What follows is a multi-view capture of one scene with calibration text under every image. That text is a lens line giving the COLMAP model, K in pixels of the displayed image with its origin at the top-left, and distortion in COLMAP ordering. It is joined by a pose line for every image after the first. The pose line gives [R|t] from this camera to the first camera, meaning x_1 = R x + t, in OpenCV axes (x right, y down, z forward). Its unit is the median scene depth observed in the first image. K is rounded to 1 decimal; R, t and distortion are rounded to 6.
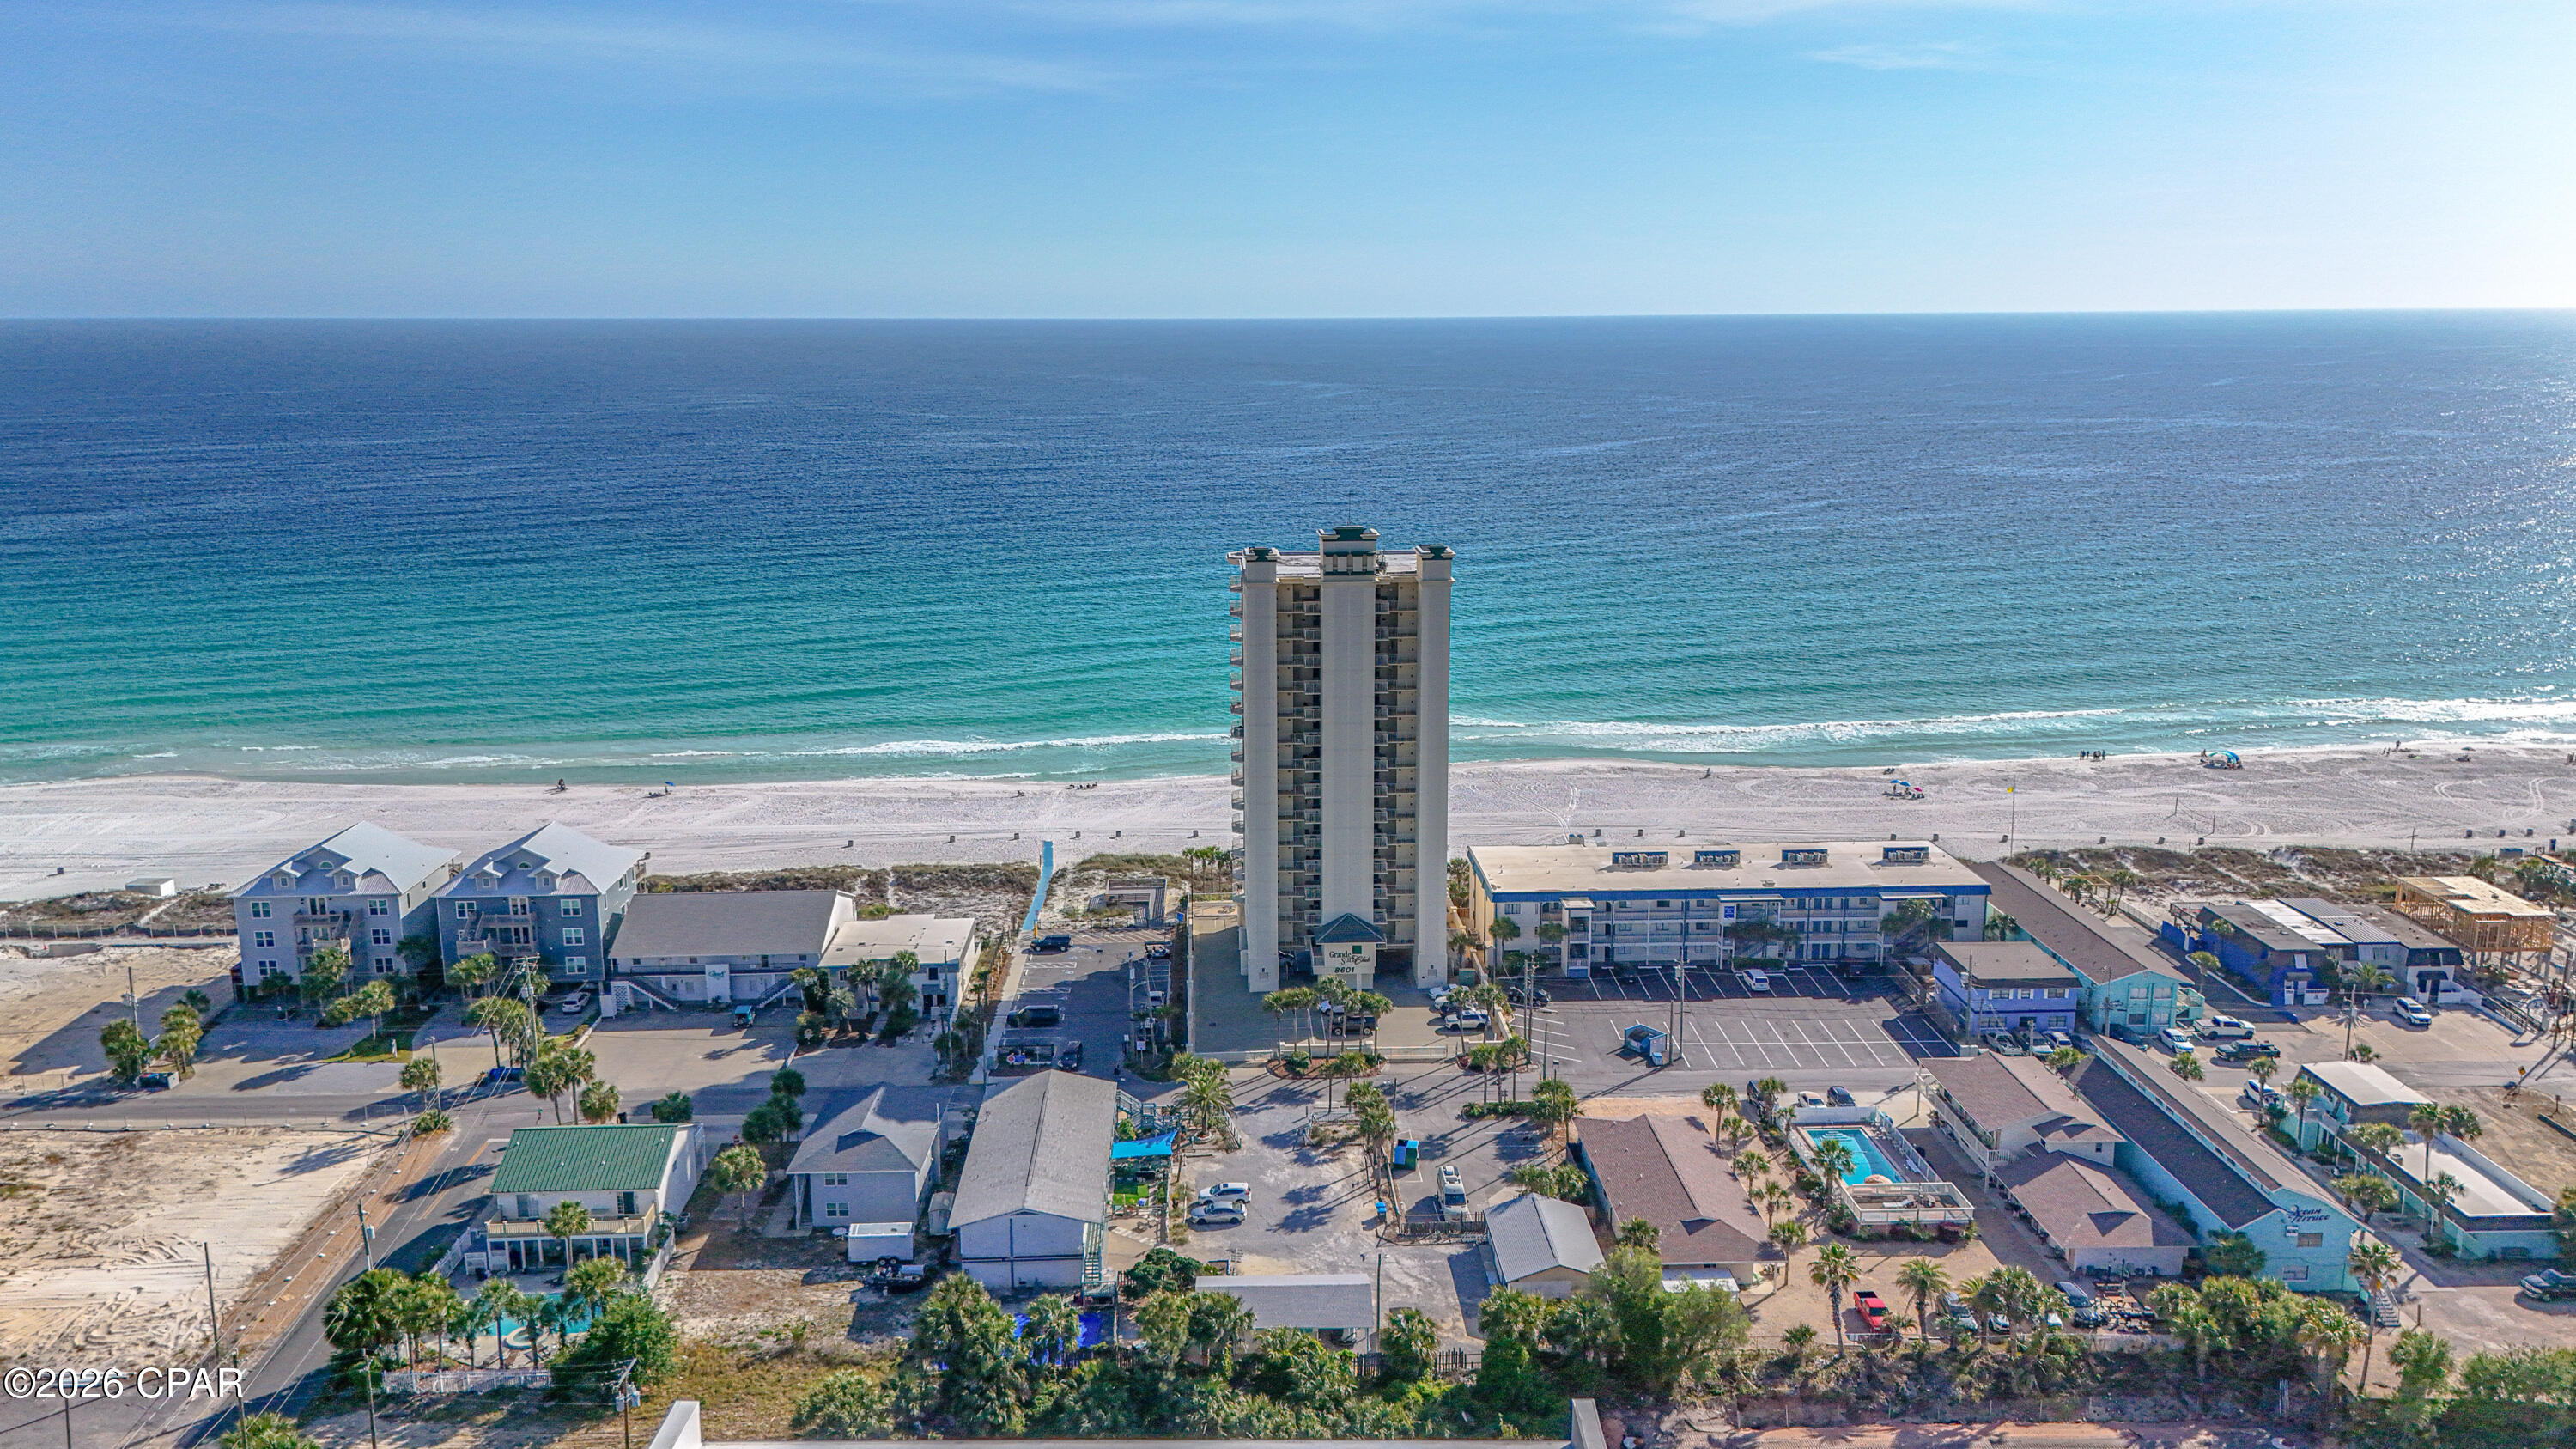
lens RADIAL K [[1883.9, 0, 1290.4], [0, 1883.9, 719.2], [0, 0, 1]] dist [0.074436, -0.062638]
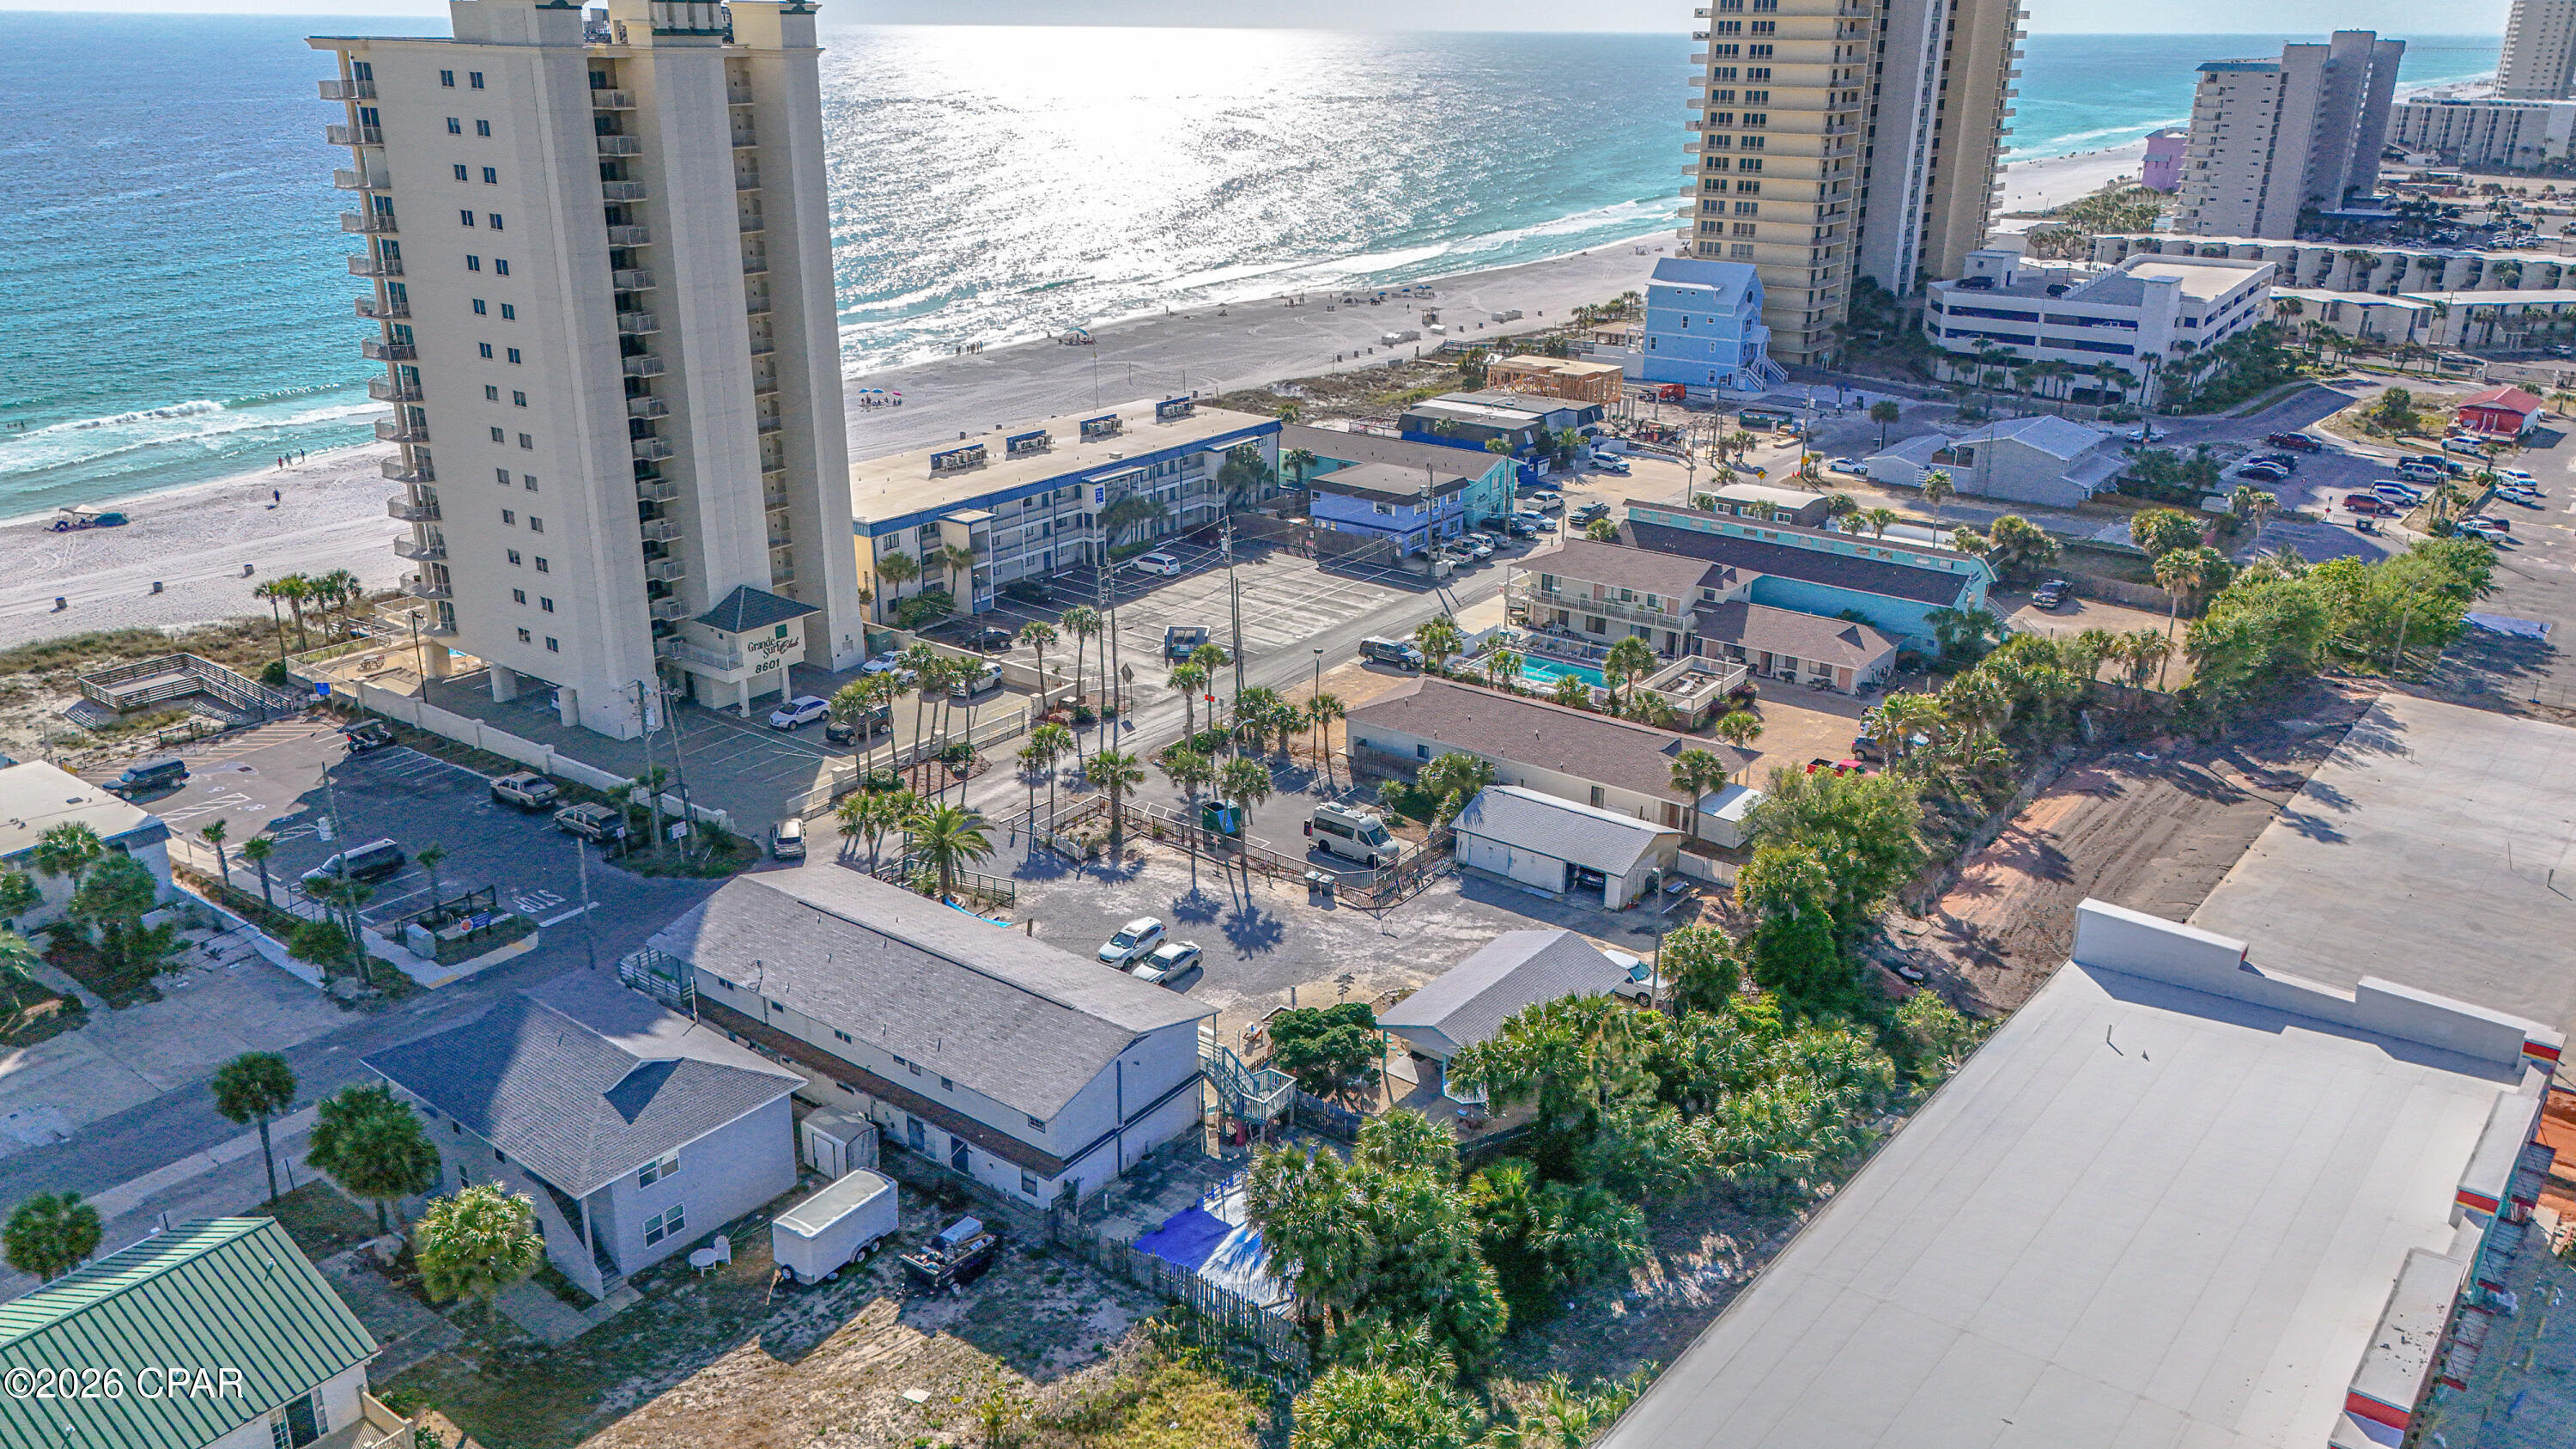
lens RADIAL K [[1883.9, 0, 1290.4], [0, 1883.9, 719.2], [0, 0, 1]] dist [0.074436, -0.062638]
pose [[0.631117, -0.257928, 0.731549, -0.382985], [0.154504, 0.966000, 0.207297, 0.044038], [-0.760144, -0.017801, 0.649510, 0.459415]]
